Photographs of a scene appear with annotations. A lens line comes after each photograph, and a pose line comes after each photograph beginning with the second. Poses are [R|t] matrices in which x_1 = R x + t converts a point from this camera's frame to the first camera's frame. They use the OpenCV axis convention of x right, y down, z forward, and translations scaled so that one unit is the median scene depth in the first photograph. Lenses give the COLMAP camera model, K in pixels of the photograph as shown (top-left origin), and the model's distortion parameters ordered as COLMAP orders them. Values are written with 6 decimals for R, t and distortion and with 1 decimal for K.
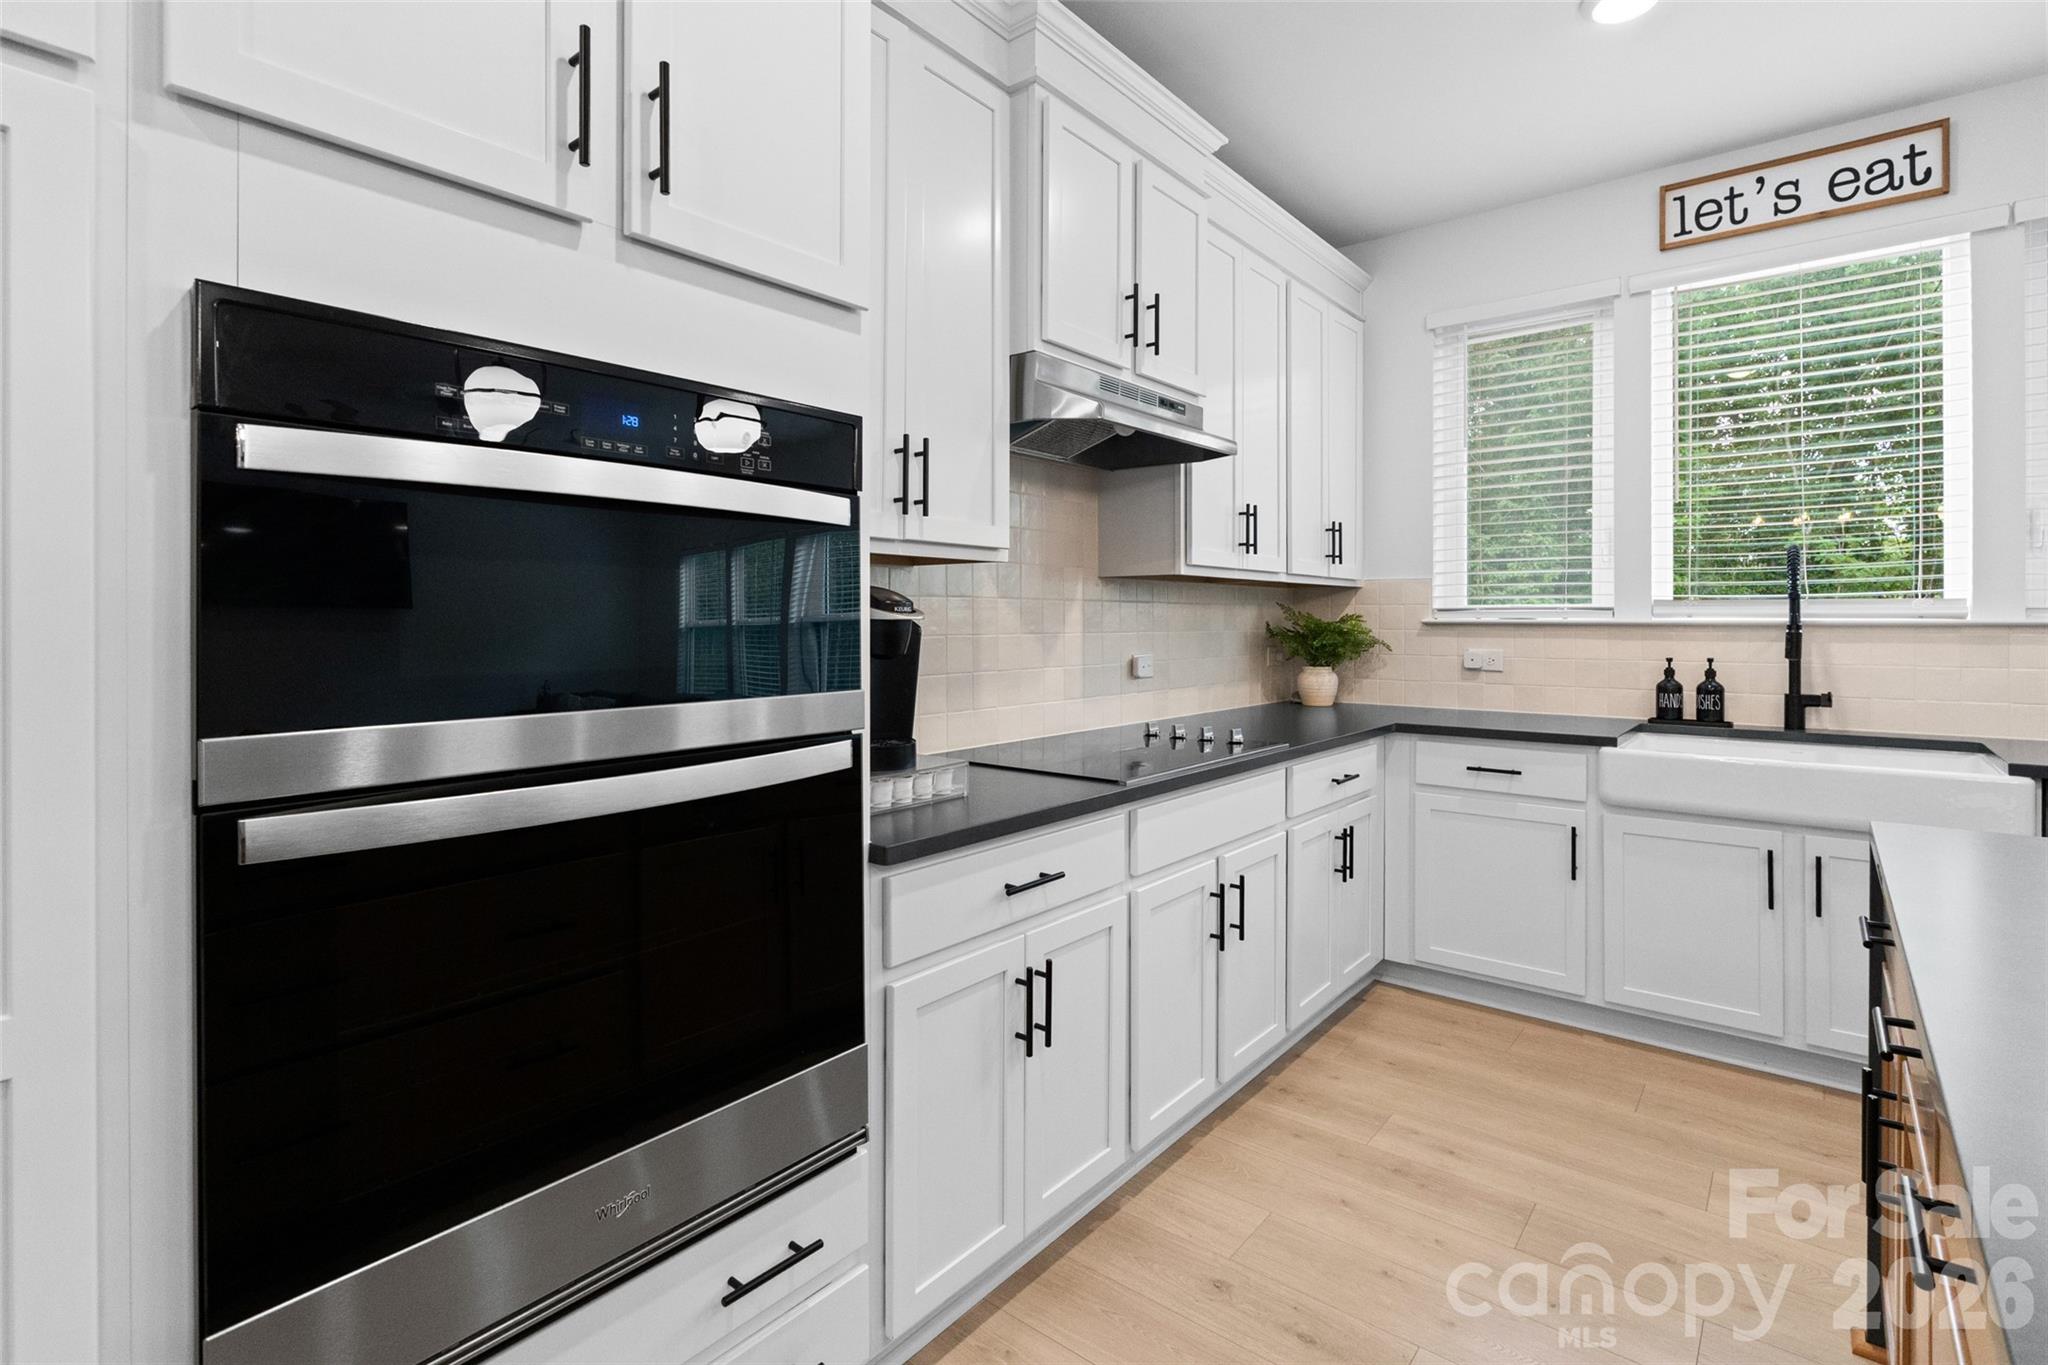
lens RADIAL K [[977.3, 0, 1032.9], [0, 977.3, 602.3], [0, 0, 1]] dist [-0.006799, 0.000547]
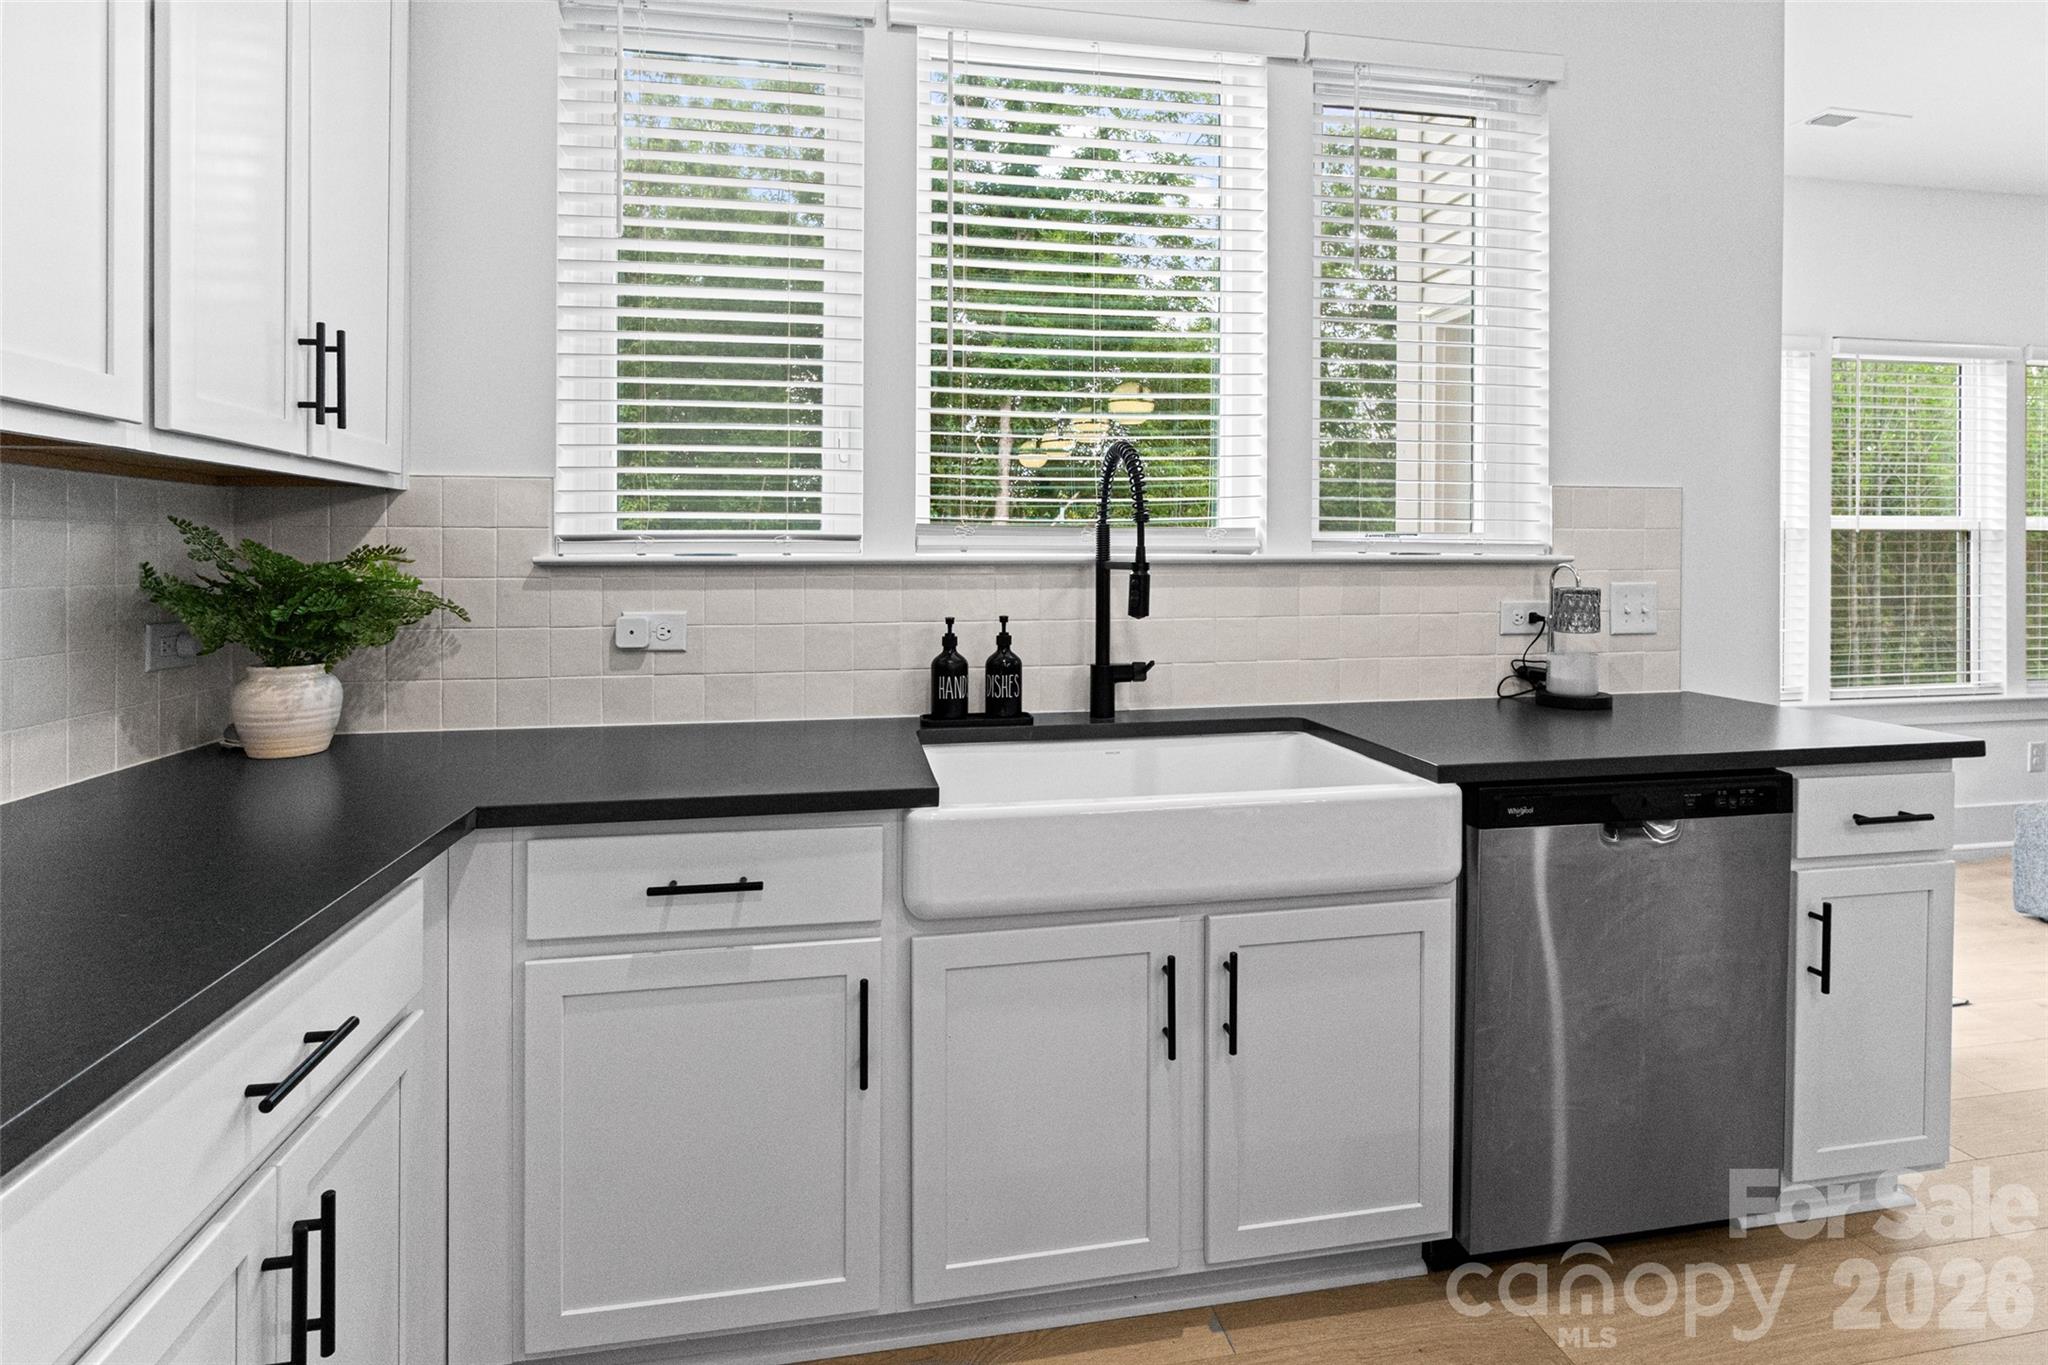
lens RADIAL K [[977.3, 0, 1003.7], [0, 977.3, 556.8], [0, 0, 1]] dist [-0.006799, 0.000547]
pose [[0.661883, -0.004298, 0.749595, 0.211686], [-0.010539, 0.999831, 0.015039, 0.008789], [-0.749533, -0.017854, 0.661726, 0.563931]]
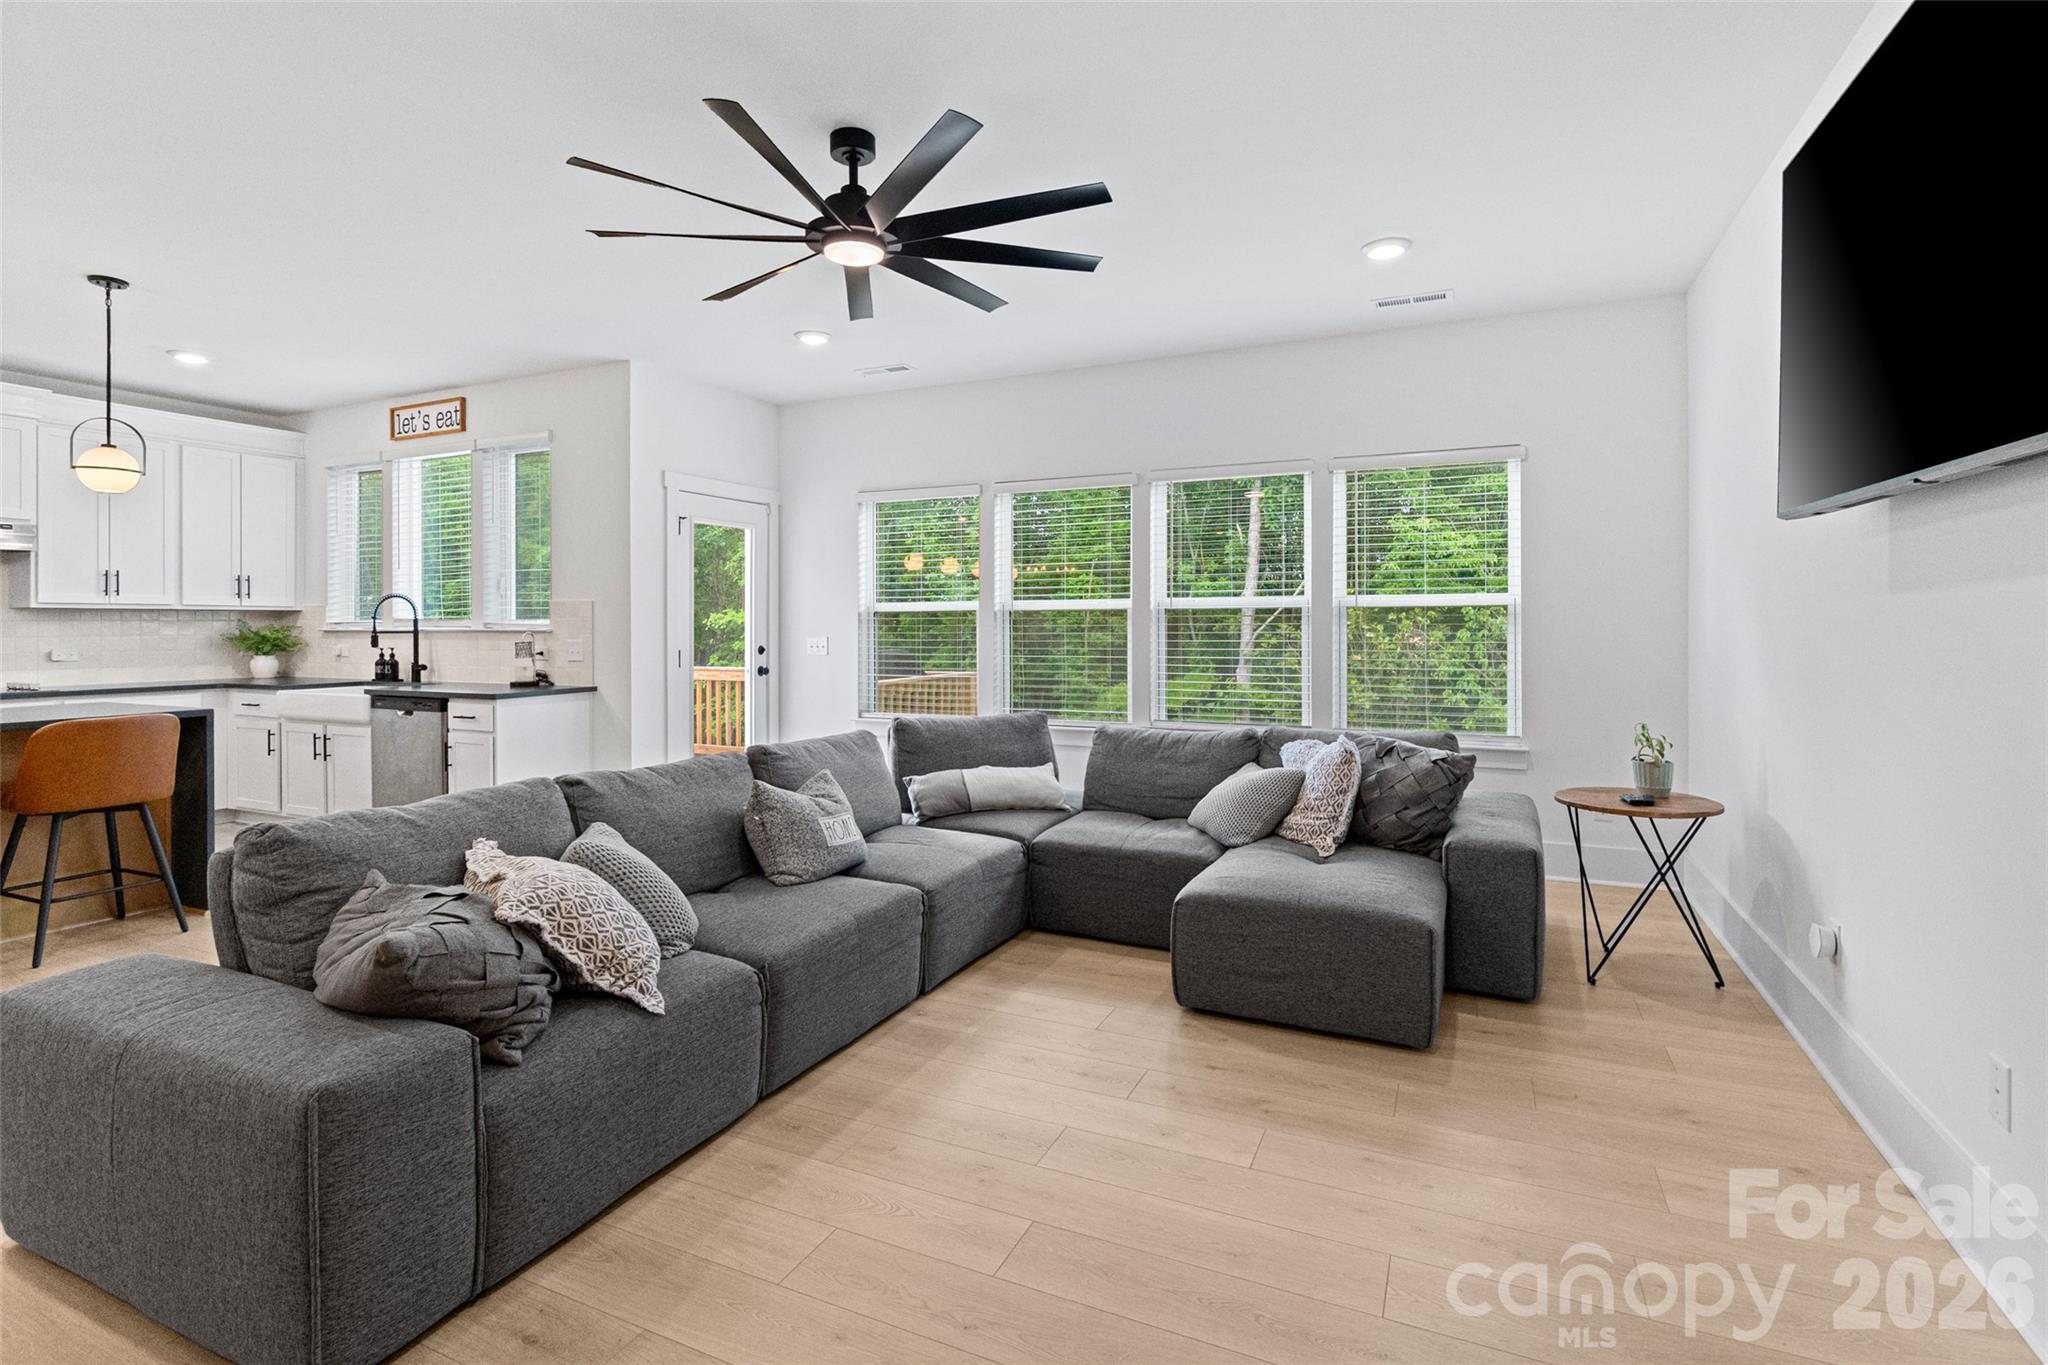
lens RADIAL K [[977.3, 0, 1094.9], [0, 977.3, 627.4], [0, 0, 1]] dist [-0.006799, 0.000547]
pose [[0.967116, -0.003515, 0.254312, 1.555213], [-0.001381, 0.999817, 0.019071, -0.024773], [-0.254333, -0.018796, 0.966934, -1.300435]]
